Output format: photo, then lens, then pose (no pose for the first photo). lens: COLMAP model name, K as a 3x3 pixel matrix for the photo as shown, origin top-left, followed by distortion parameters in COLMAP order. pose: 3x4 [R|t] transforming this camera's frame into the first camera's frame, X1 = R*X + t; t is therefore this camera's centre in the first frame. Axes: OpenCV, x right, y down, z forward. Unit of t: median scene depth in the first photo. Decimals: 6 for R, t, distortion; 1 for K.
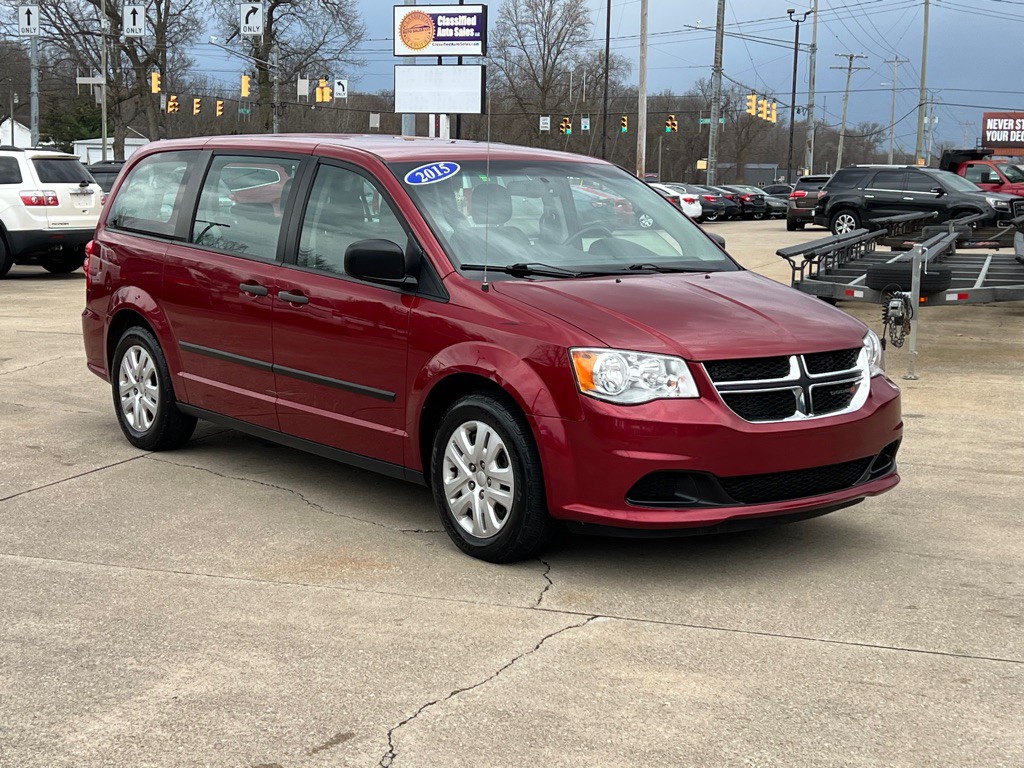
lens RADIAL K [[1603.1, 0, 512.0], [0, 1603.1, 384.0], [0, 0, 1]] dist [0.220779, -0.817023]
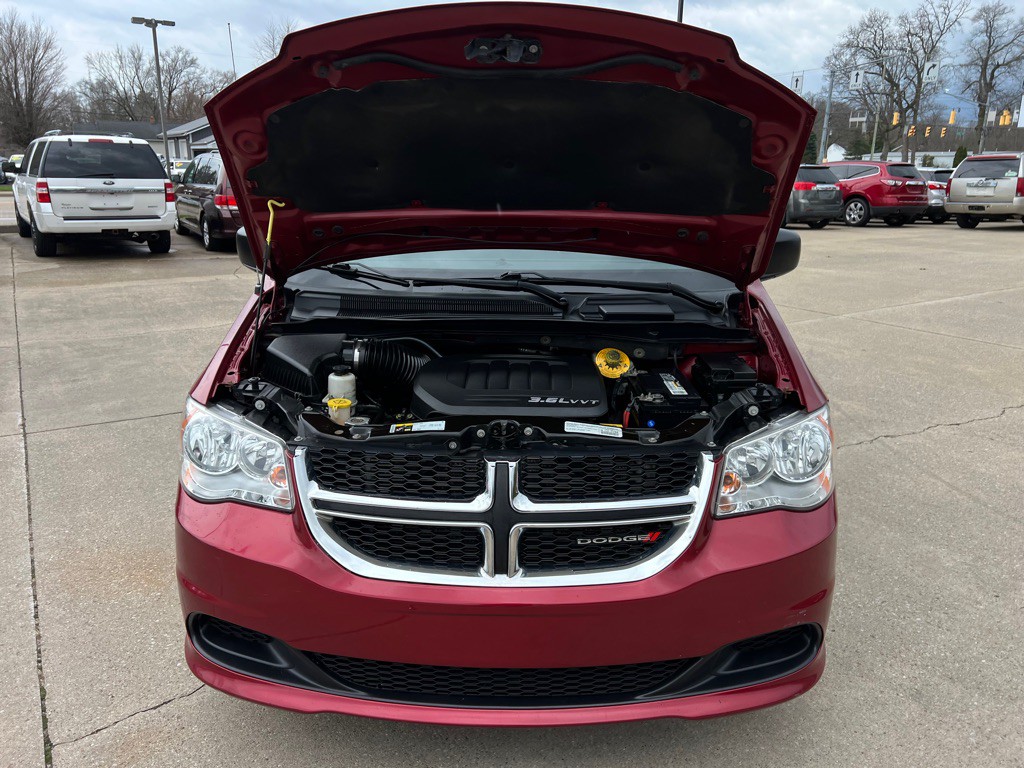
lens RADIAL K [[767.9, 0, 508.7], [0, 767.9, 371.4], [0, 0, 1]] dist [0.099339, -0.113954]
pose [[0.764628, 0.155564, -0.625415, 0.098015], [-0.080448, 0.985879, 0.146870, -0.025825], [0.639431, -0.061988, 0.766346, 0.230546]]
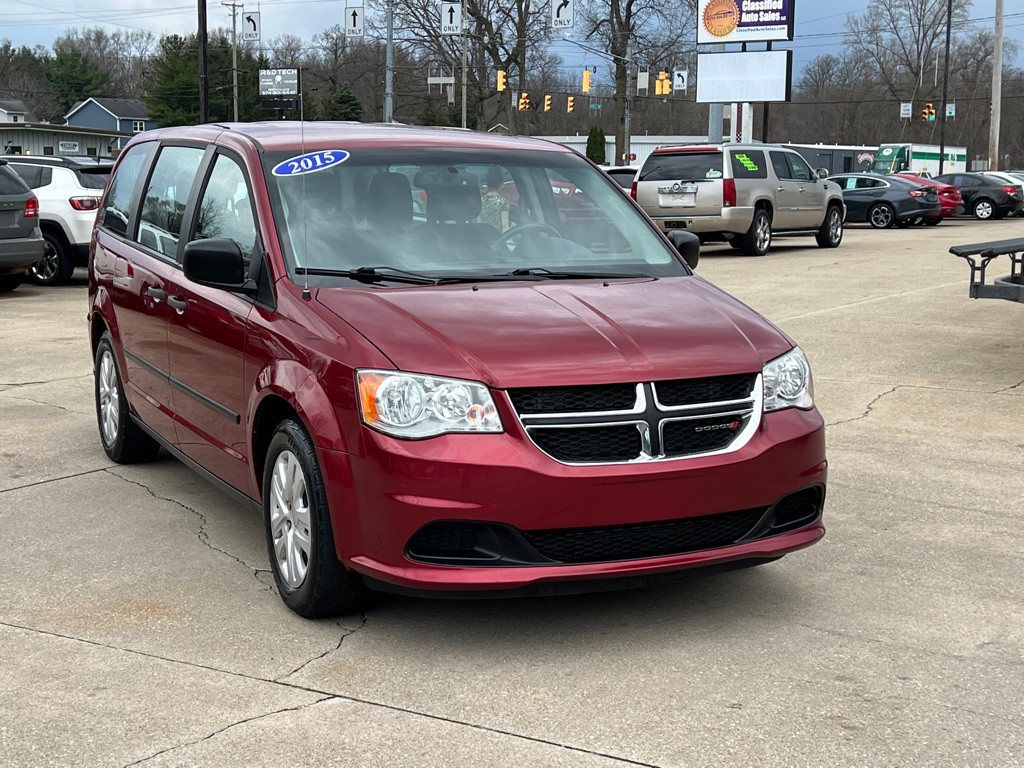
lens RADIAL K [[1603.1, 0, 512.0], [0, 1603.1, 384.0], [0, 0, 1]] dist [0.220779, -0.817023]
pose [[0.972111, 0.020586, -0.233617, 0.086710], [-0.019685, 0.999787, 0.006187, -0.006006], [0.233694, -0.001415, 0.972309, 0.055898]]
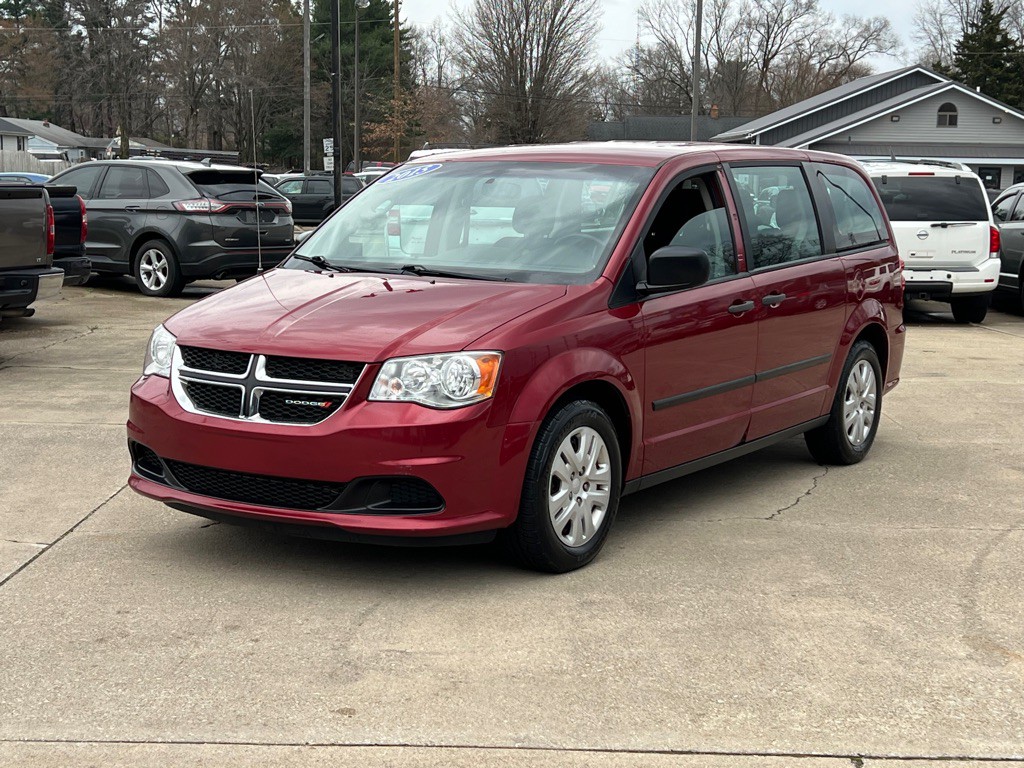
lens RADIAL K [[1603.1, 0, 512.0], [0, 1603.1, 384.0], [0, 0, 1]] dist [0.220779, -0.817023]
pose [[0.308374, 0.109592, -0.944931, 0.324797], [-0.137525, 0.988042, 0.069711, -0.025358], [0.941272, 0.108455, 0.319758, 0.241772]]
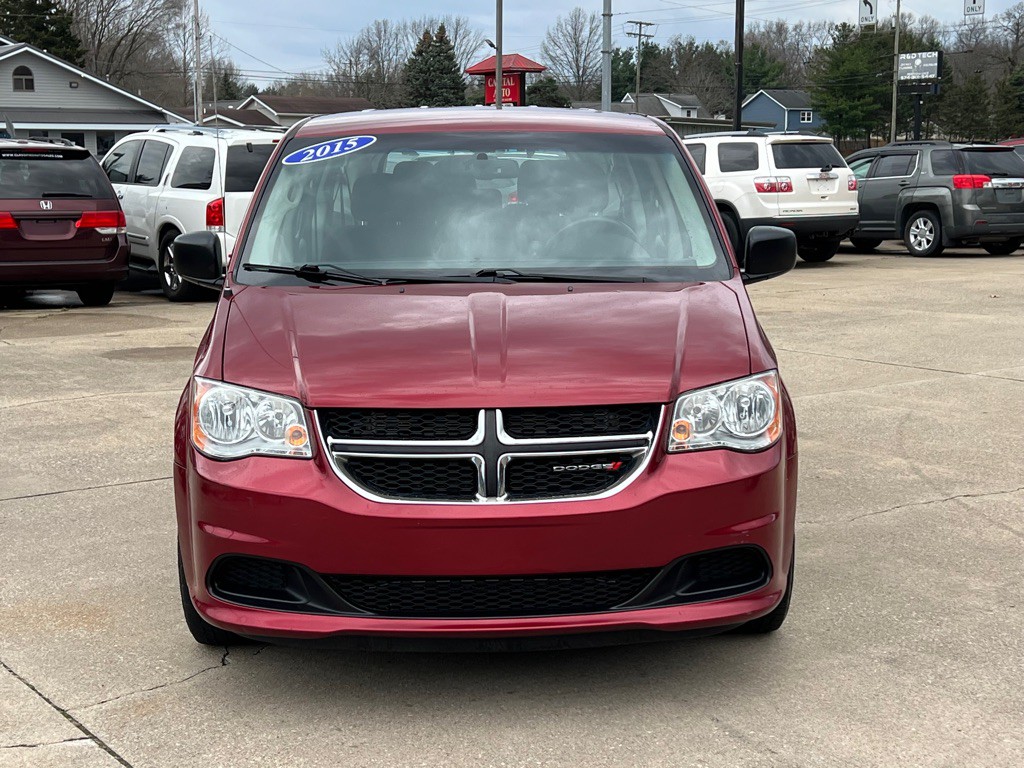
lens RADIAL K [[1593.4, 0, 512.0], [0, 1593.4, 384.0], [0, 0, 1]] dist [0.208878, -0.616802]
pose [[0.794523, 0.066494, -0.603582, 0.170257], [-0.060324, 0.997713, 0.030506, -0.014294], [0.604230, 0.012173, 0.796717, 0.134932]]
